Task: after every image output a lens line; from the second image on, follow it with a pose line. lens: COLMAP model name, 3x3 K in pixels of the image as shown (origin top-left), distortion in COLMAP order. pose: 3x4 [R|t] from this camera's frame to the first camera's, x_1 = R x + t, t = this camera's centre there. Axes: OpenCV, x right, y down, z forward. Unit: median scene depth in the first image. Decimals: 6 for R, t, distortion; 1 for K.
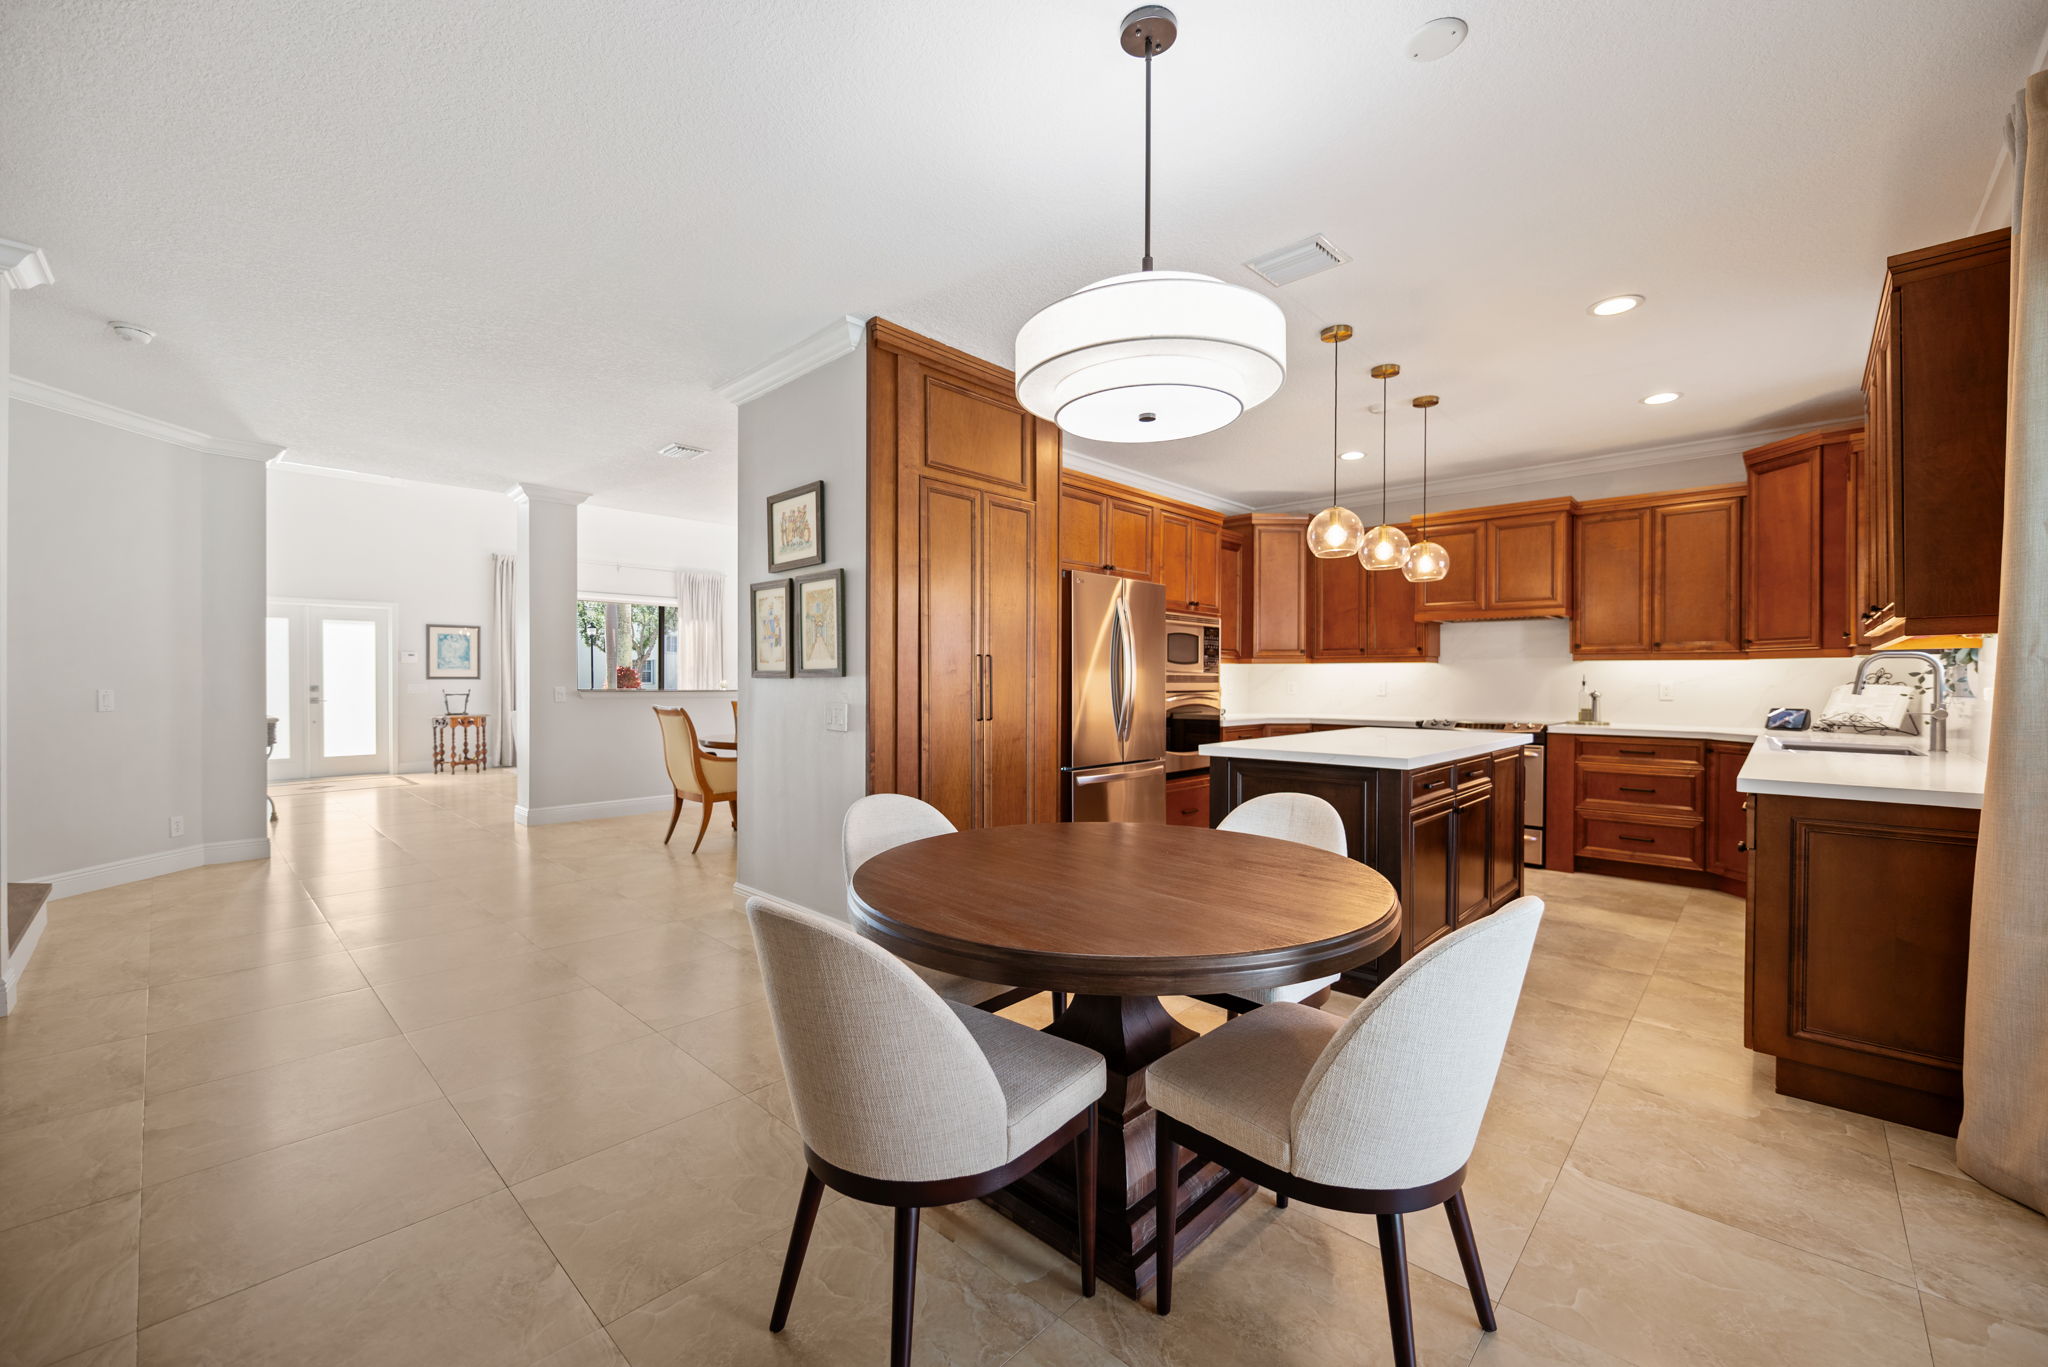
lens RADIAL K [[830.5, 0, 1057.3], [0, 830.5, 676.0], [0, 0, 1]] dist [-0.006532, -0.000445]
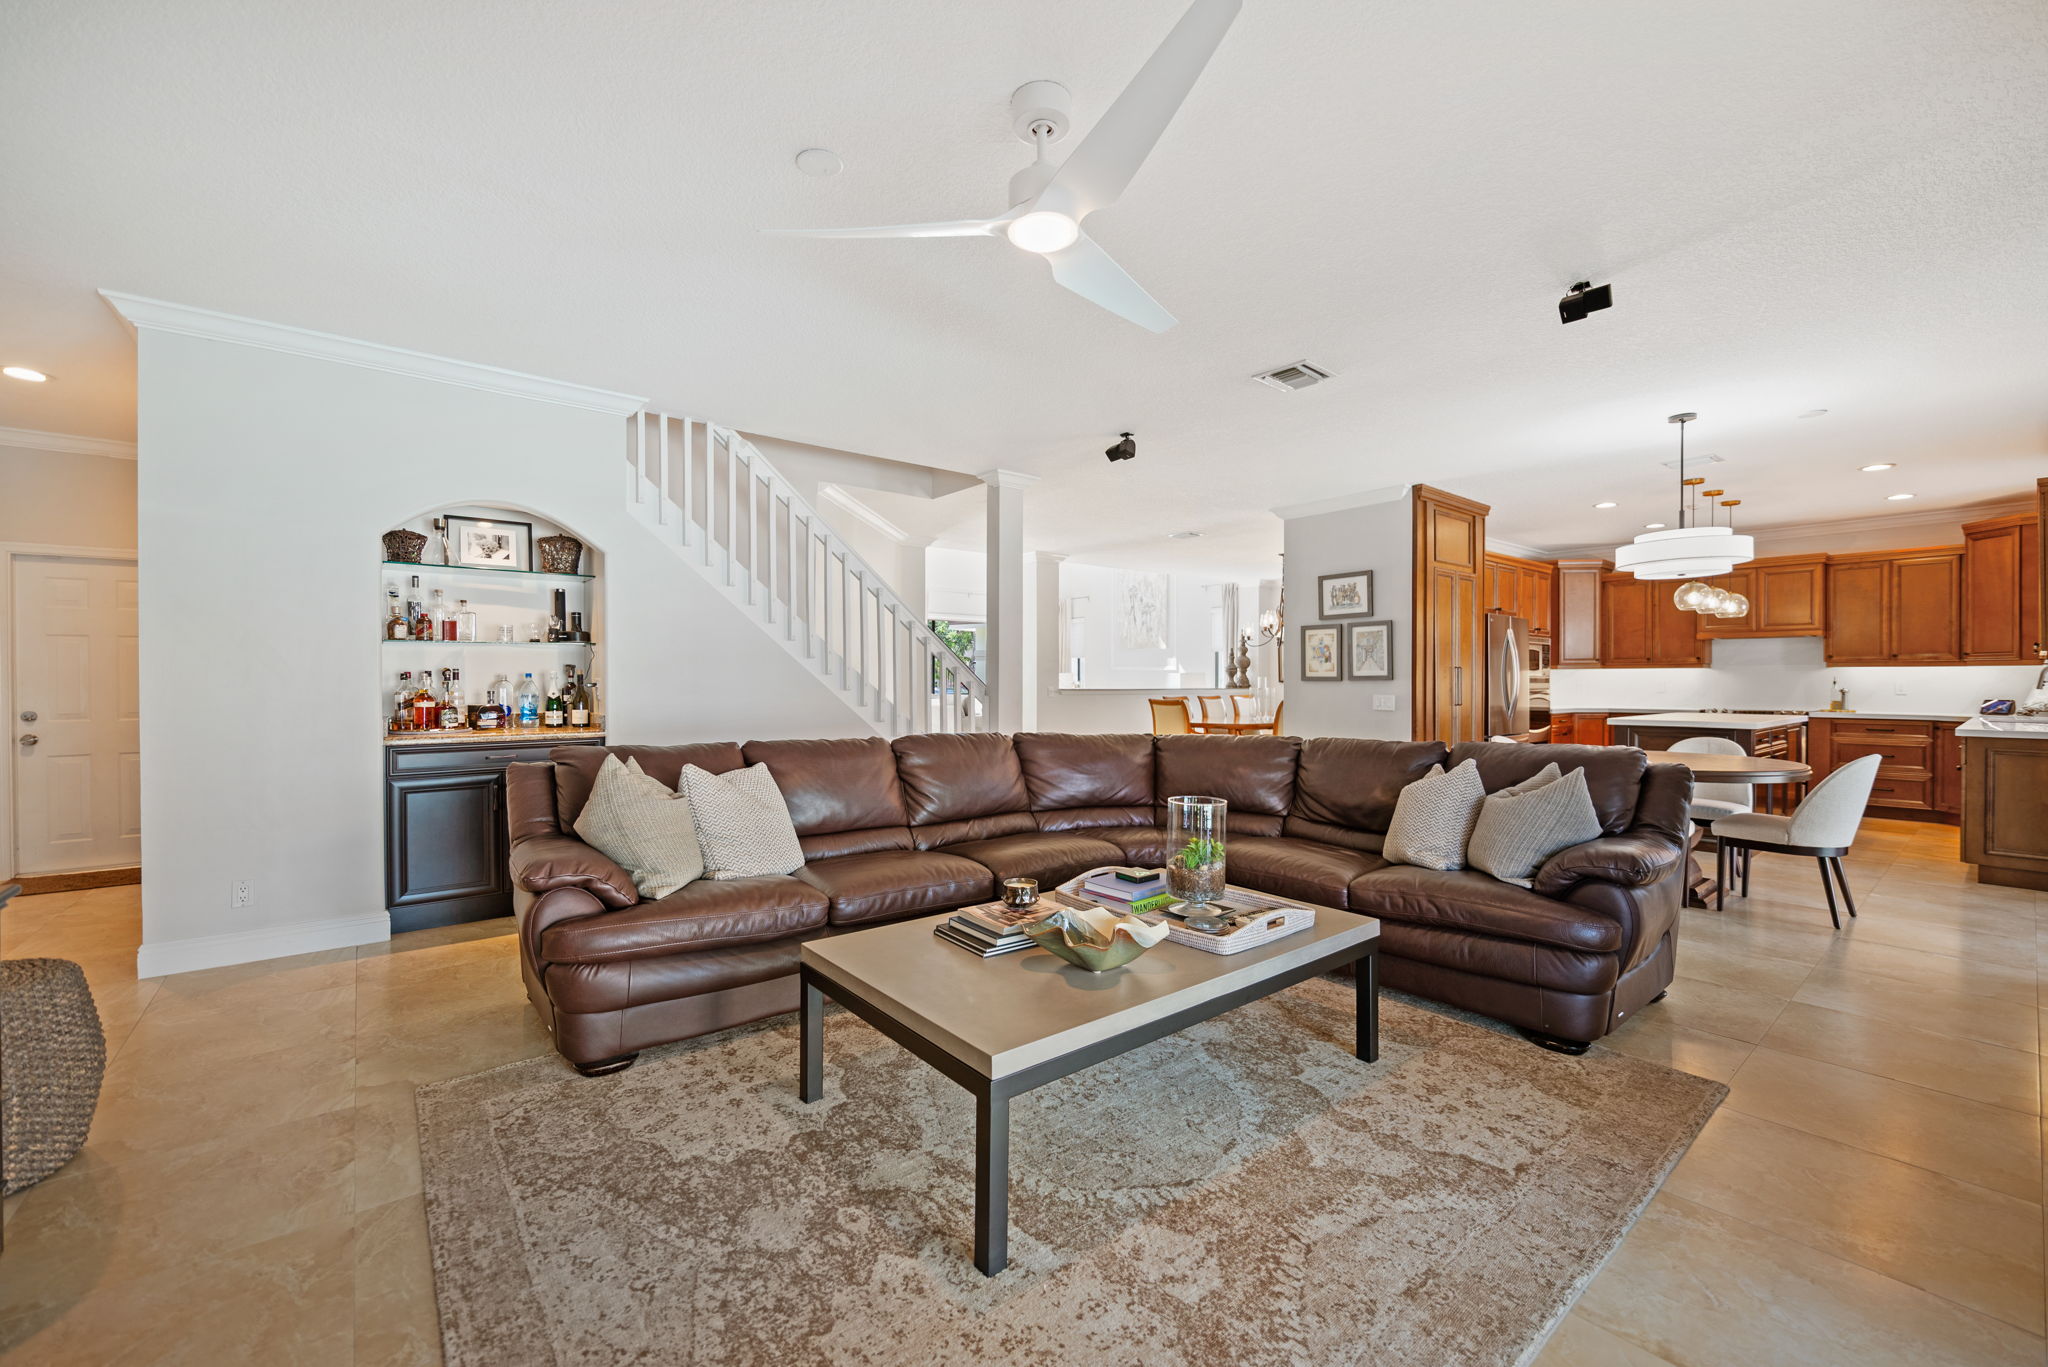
lens RADIAL K [[830.5, 0, 1057.3], [0, 830.5, 676.0], [0, 0, 1]] dist [-0.006532, -0.000445]
pose [[0.989486, -0.003557, -0.144584, -0.519702], [0.003432, 0.999993, -0.001108, -0.006318], [0.144587, 0.000600, 0.989492, -0.642863]]
